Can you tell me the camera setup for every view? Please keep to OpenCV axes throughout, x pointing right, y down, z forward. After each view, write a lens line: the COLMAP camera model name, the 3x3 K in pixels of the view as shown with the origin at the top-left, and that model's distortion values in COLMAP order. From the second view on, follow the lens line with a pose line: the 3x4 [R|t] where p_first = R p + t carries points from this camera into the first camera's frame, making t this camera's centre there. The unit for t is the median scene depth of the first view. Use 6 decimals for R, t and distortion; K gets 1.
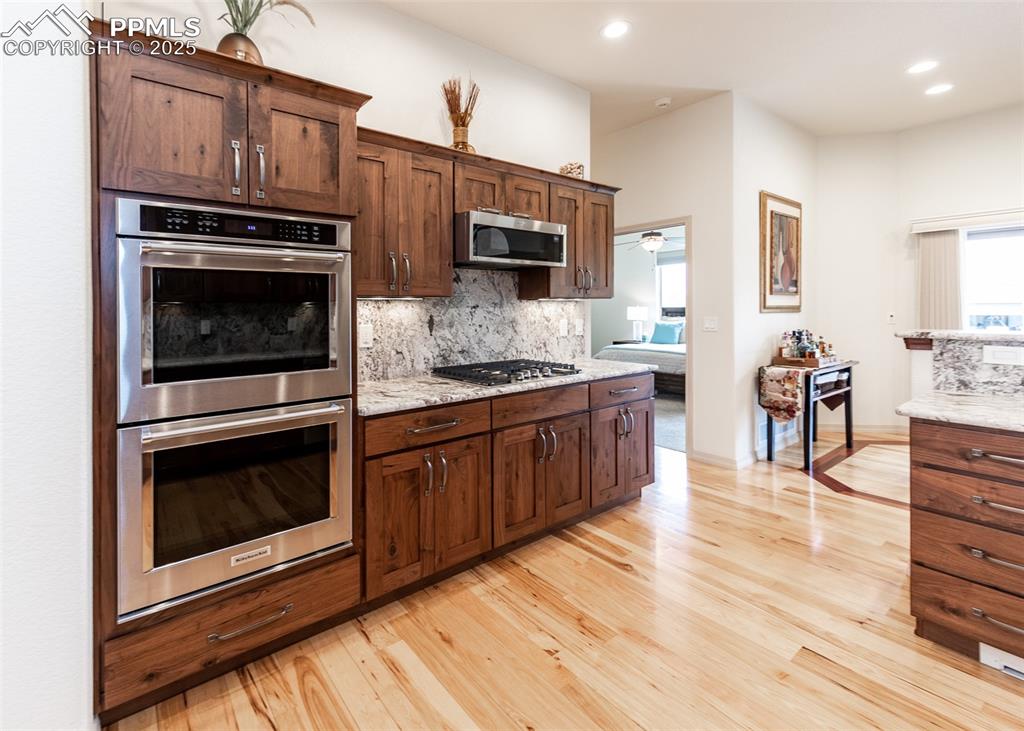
lens RADIAL K [[460.2, 0, 457.3], [0, 460.2, 311.1], [0, 0, 1]] dist [0.009152, -0.001724]
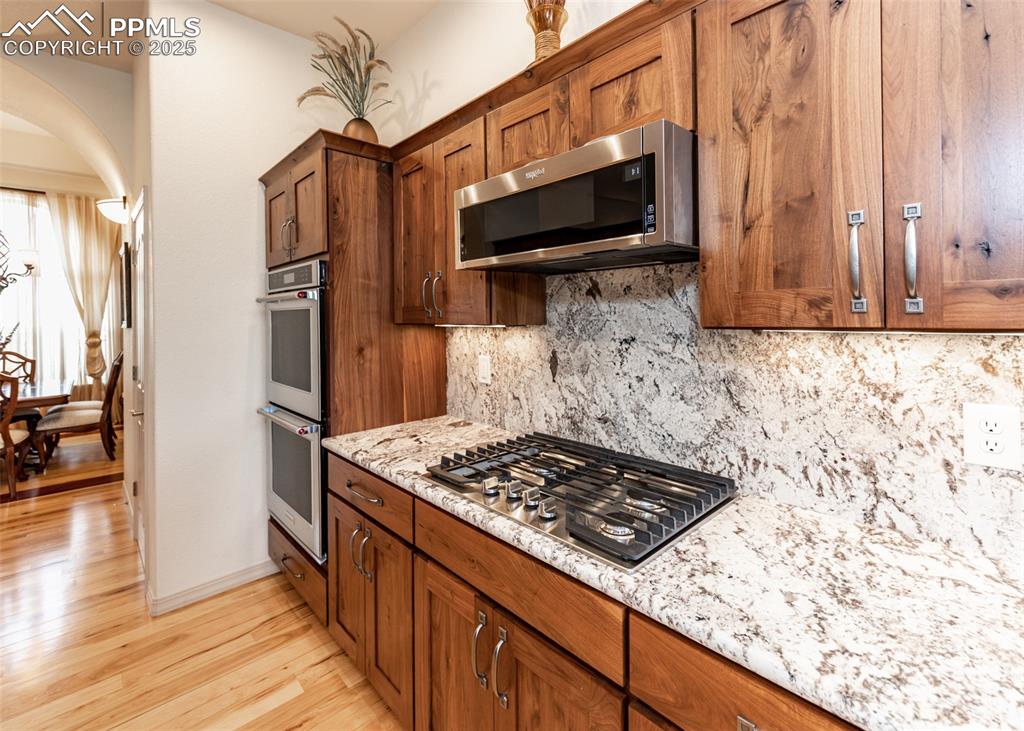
lens RADIAL K [[460.2, 0, 531.1], [0, 460.2, 318.8], [0, 0, 1]] dist [0.009152, -0.001724]
pose [[0.137397, 0.015460, -0.990395, 0.567850], [0.004379, 0.999859, 0.016216, -0.045326], [0.990506, -0.006565, 0.137310, 0.865063]]
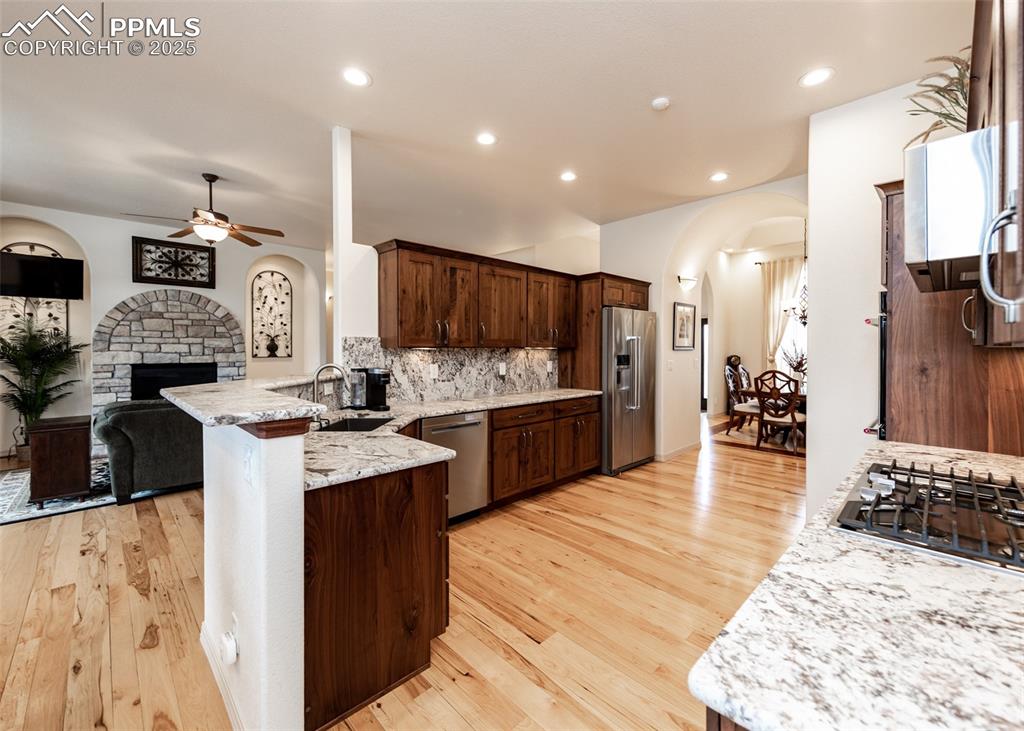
lens RADIAL K [[427.5, 0, 524.7], [0, 427.5, 360.2], [0, 0, 1]] dist [-0.001227, 0.000059]
pose [[-0.986281, 0.012456, -0.164603, 0.597530], [0.006565, 0.999320, 0.036282, -0.032784], [0.164943, 0.034703, -0.985692, 1.284982]]
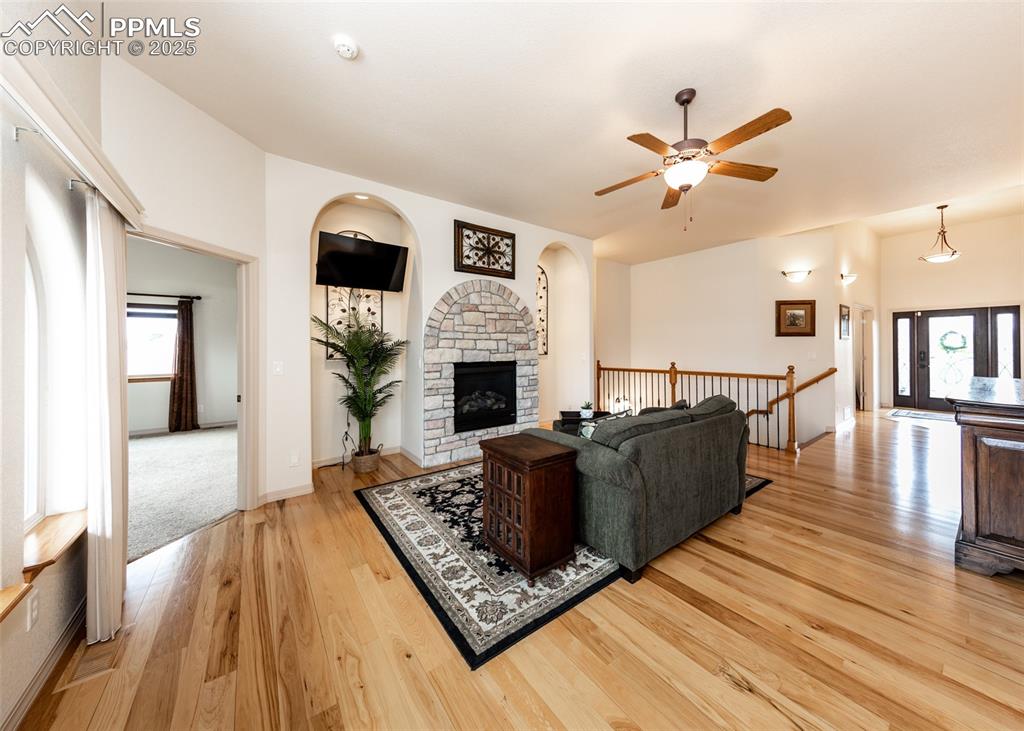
lens RADIAL K [[365.4, 0, 530.7], [0, 365.4, 355.0], [0, 0, 1]] dist [0.012677, -0.000820]
pose [[-0.998058, 0.023194, -0.057809, 1.720025], [0.022046, 0.999548, 0.020418, -0.012723], [0.058256, 0.019104, -0.998119, 0.627778]]
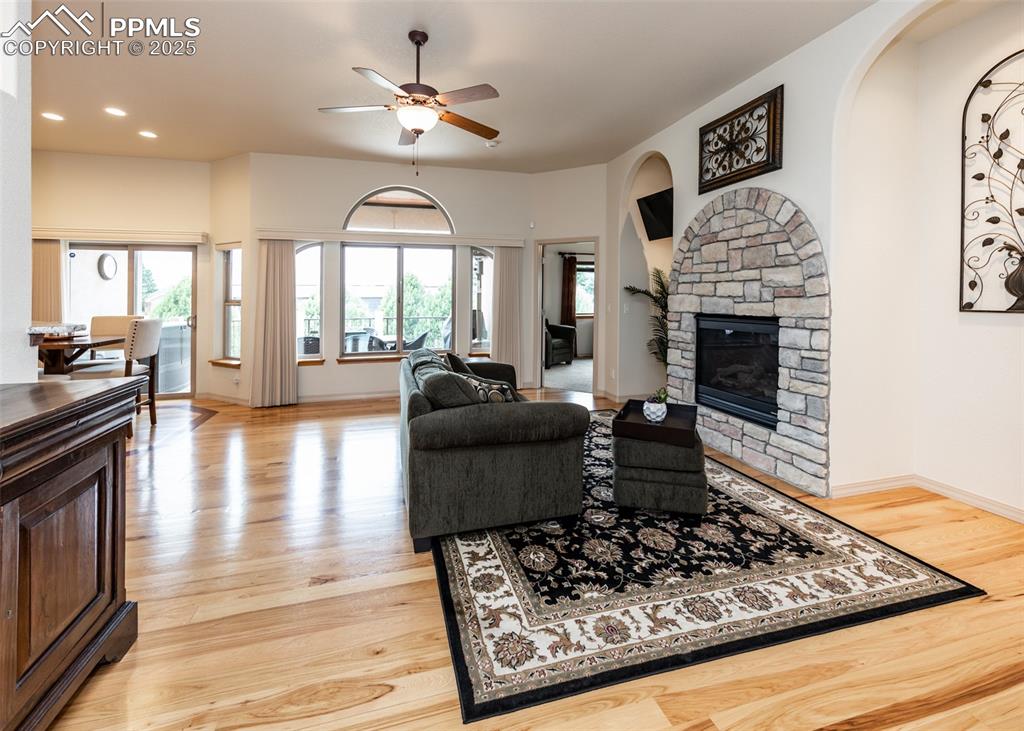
lens RADIAL K [[460.2, 0, 506.2], [0, 460.2, 307.2], [0, 0, 1]] dist [0.009152, -0.001724]
pose [[0.347338, -0.008903, 0.937698, 0.463576], [0.001657, 0.999959, 0.008880, 0.008300], [-0.937739, -0.001531, 0.347339, -0.700651]]
